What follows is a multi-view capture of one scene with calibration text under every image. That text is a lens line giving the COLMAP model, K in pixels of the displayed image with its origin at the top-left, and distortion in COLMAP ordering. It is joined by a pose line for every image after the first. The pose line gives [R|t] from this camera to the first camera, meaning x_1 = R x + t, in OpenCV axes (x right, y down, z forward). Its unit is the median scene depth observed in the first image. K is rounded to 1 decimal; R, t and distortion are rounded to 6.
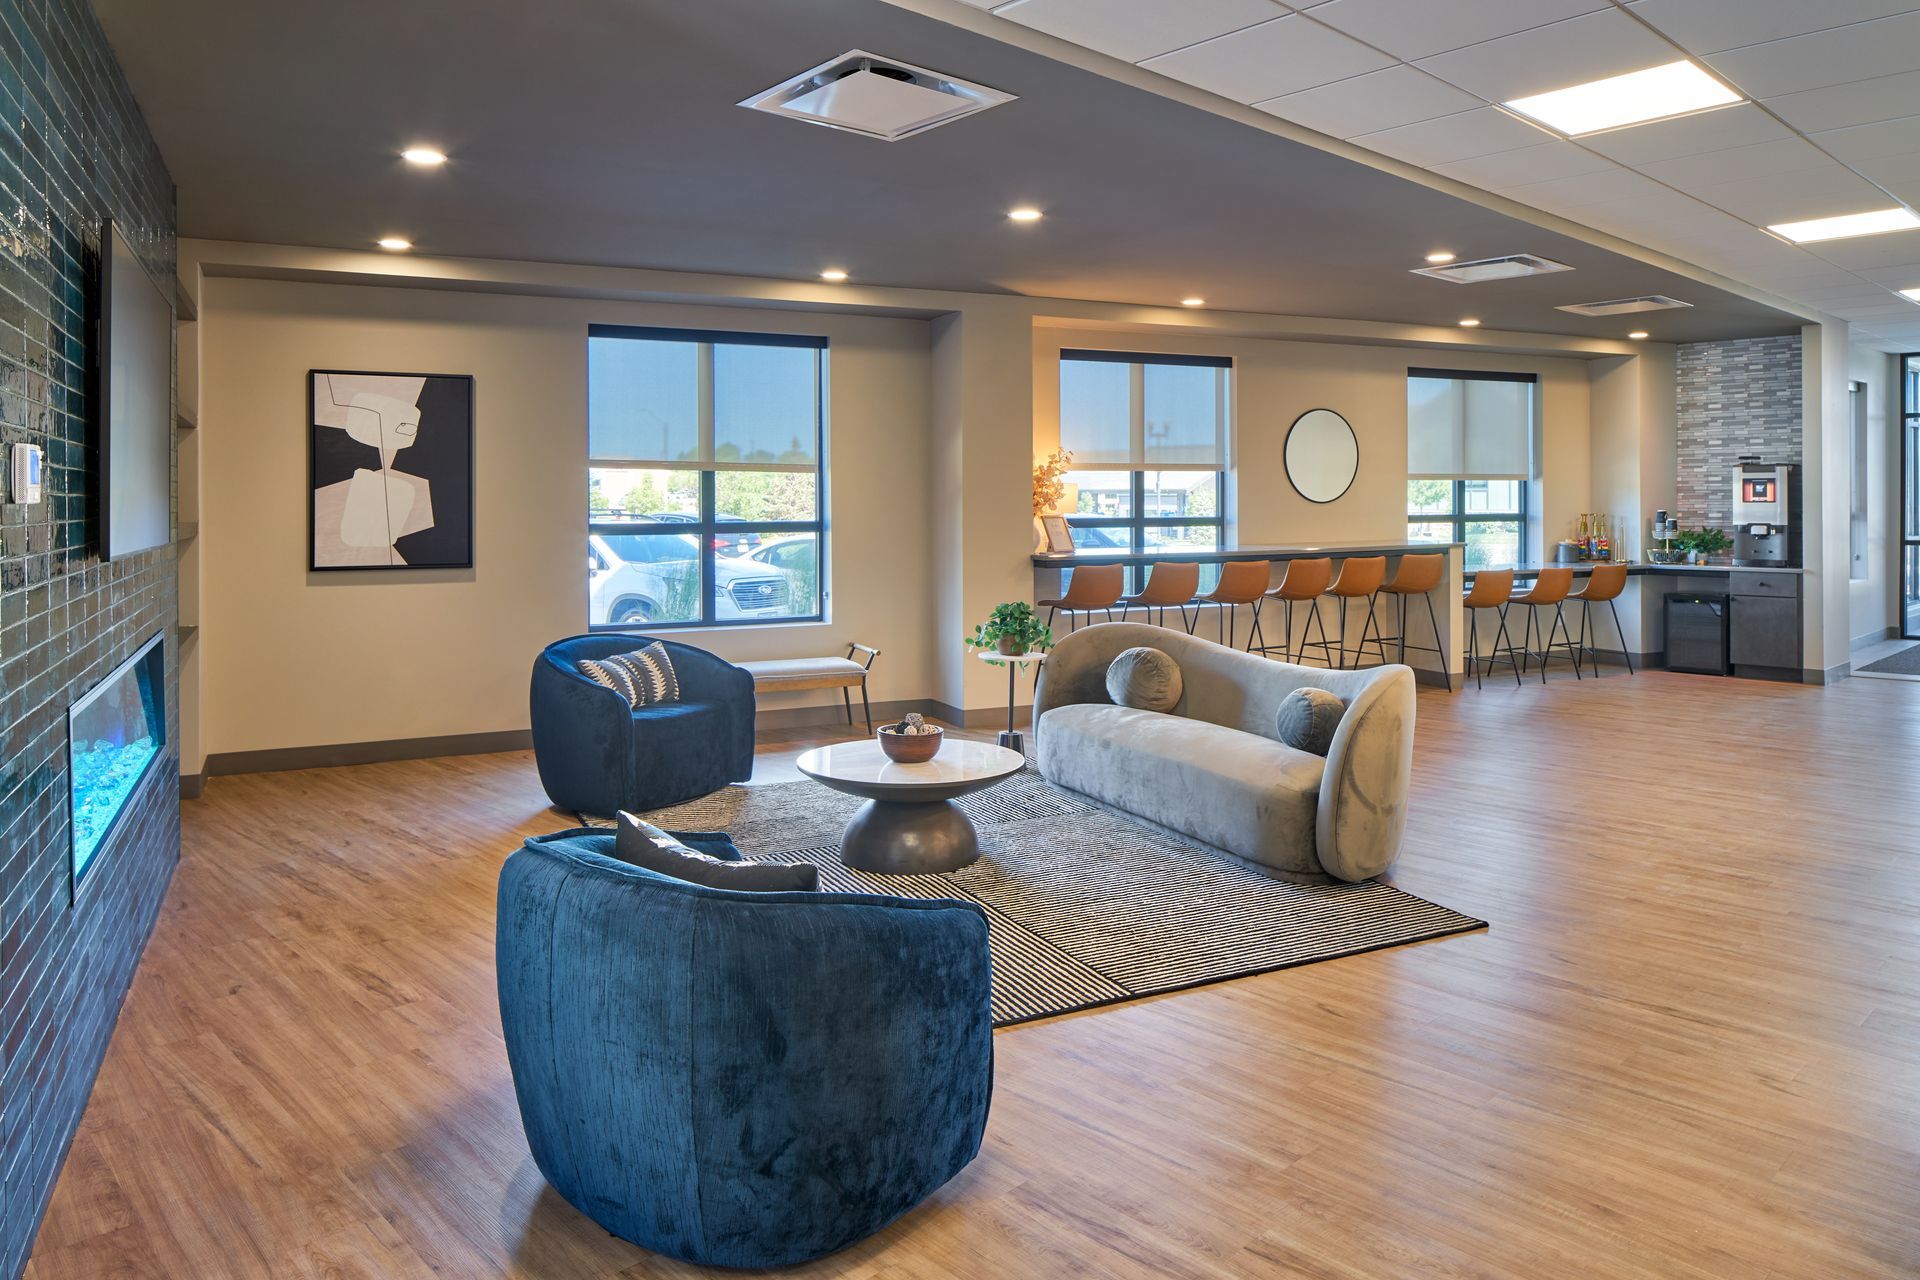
lens RADIAL K [[1311.0, 0, 961.3], [0, 1311.0, 530.3], [0, 0, 1]] dist [0.034283, -0.021936]
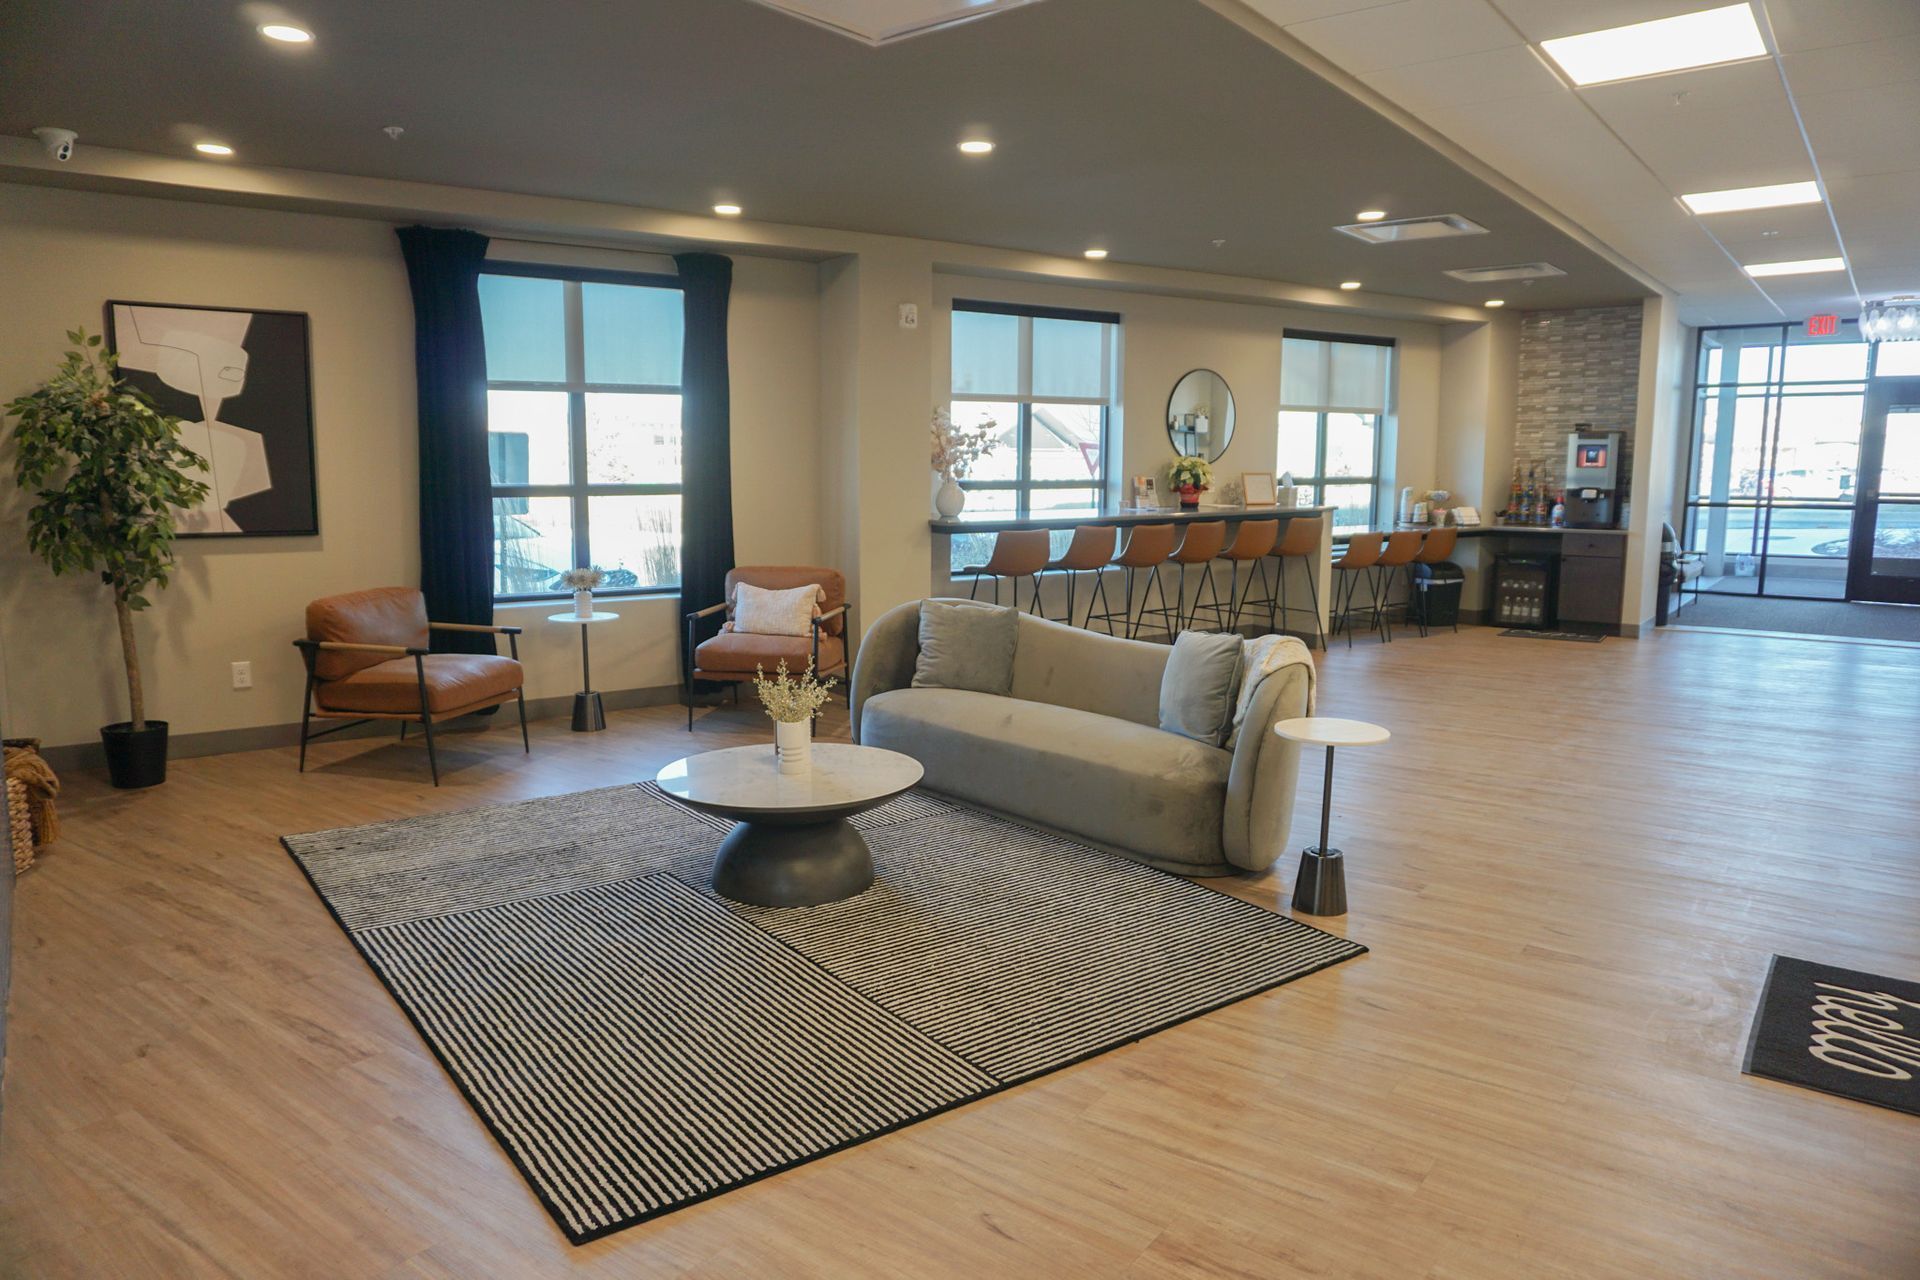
lens RADIAL K [[1286.6, 0, 960.0], [0, 1286.6, 640.0], [0, 0, 1]] dist [-0.003830, 0.002013]
pose [[0.987006, -0.014723, 0.160008, -0.091237], [-0.004681, 0.992736, 0.120220, -0.007840], [-0.160615, -0.119407, 0.979768, 0.082078]]
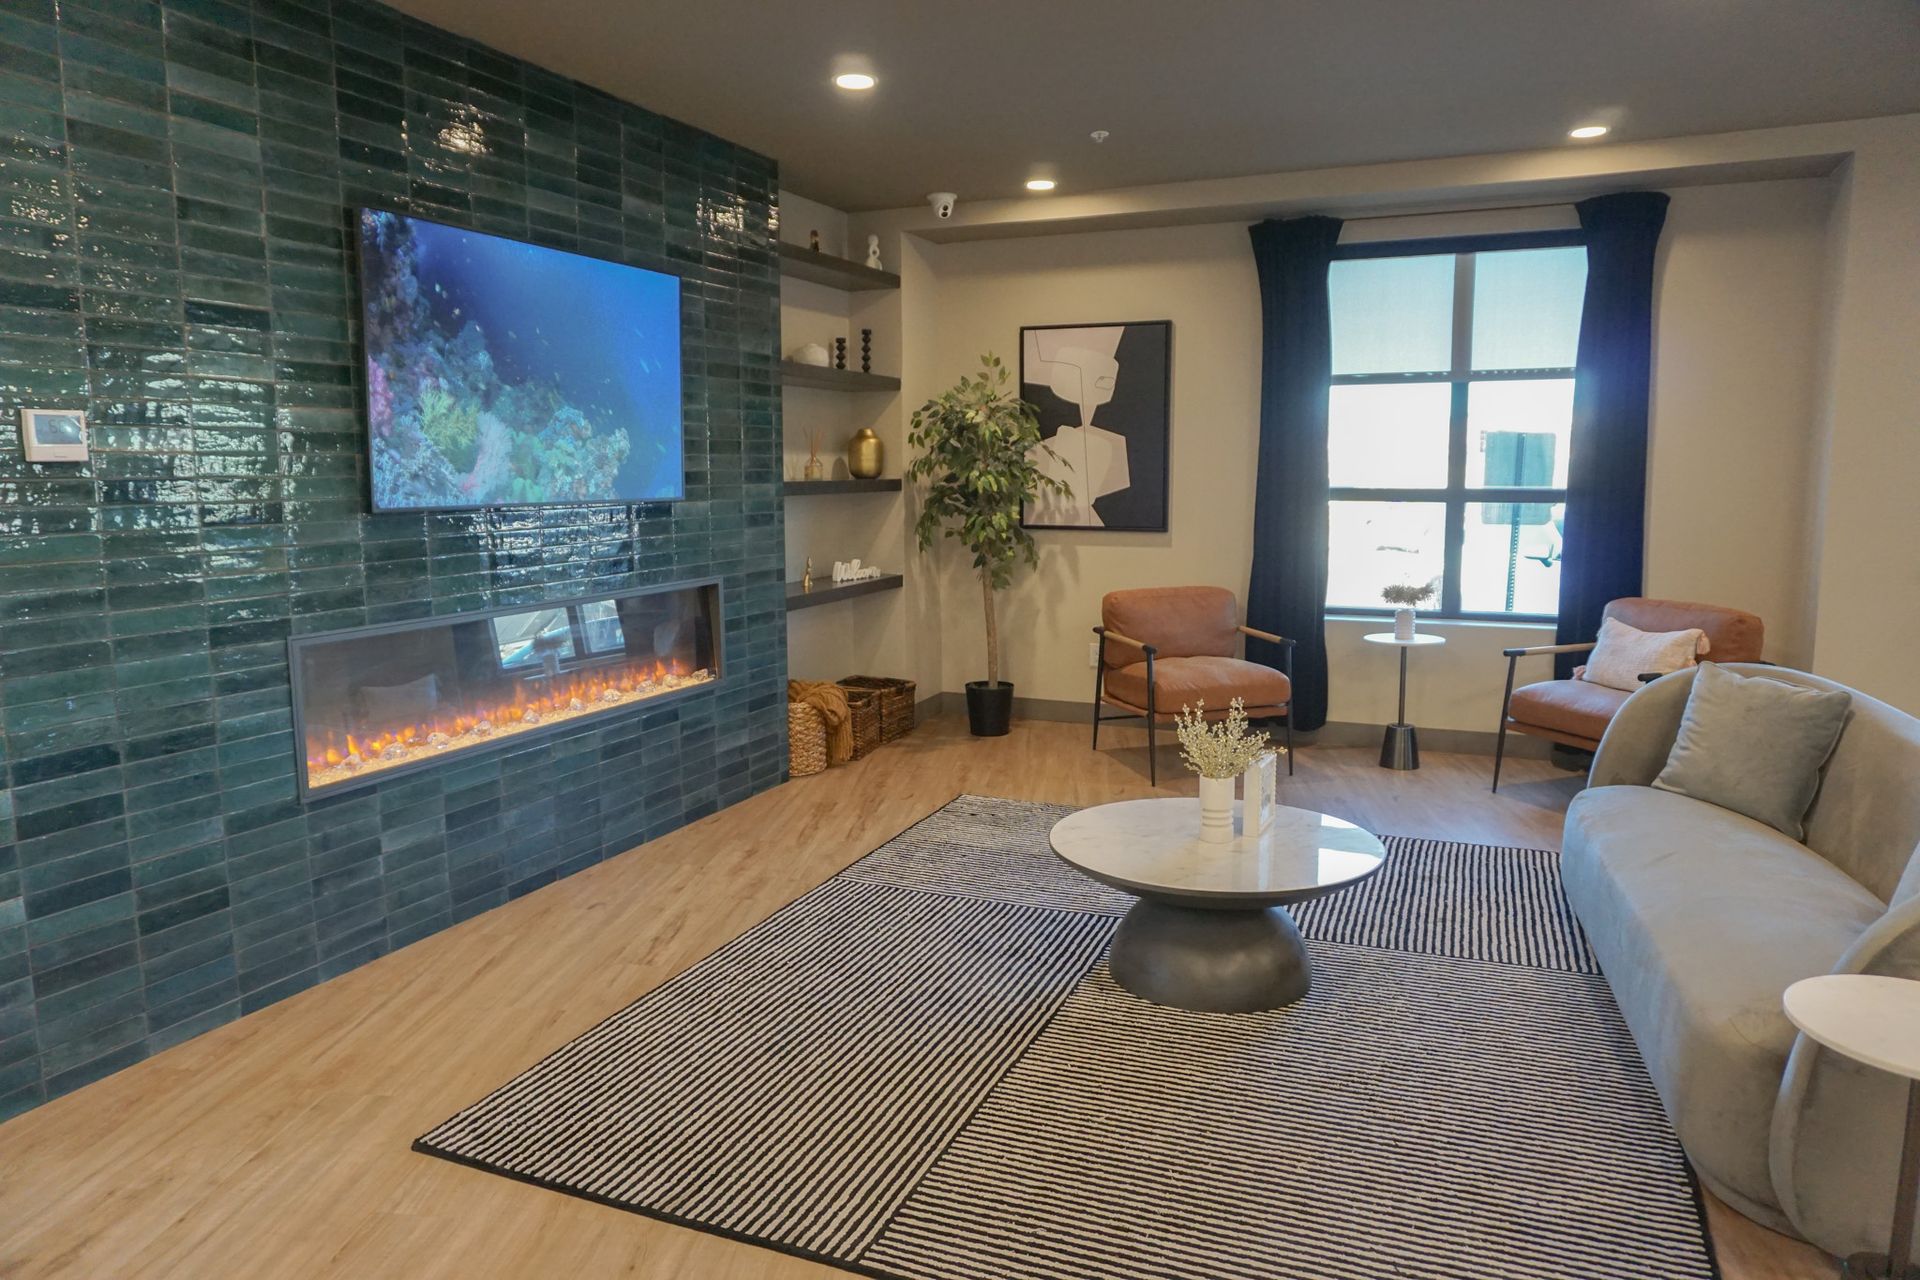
lens RADIAL K [[1299.7, 0, 925.0], [0, 1299.7, 640.6], [0, 0, 1]] dist [-0.037505, 0.005734]
pose [[0.635456, 0.103103, -0.765222, 0.242644], [-0.015025, 0.992508, 0.121249, -0.003975], [0.771991, -0.065551, 0.632245, 0.307830]]
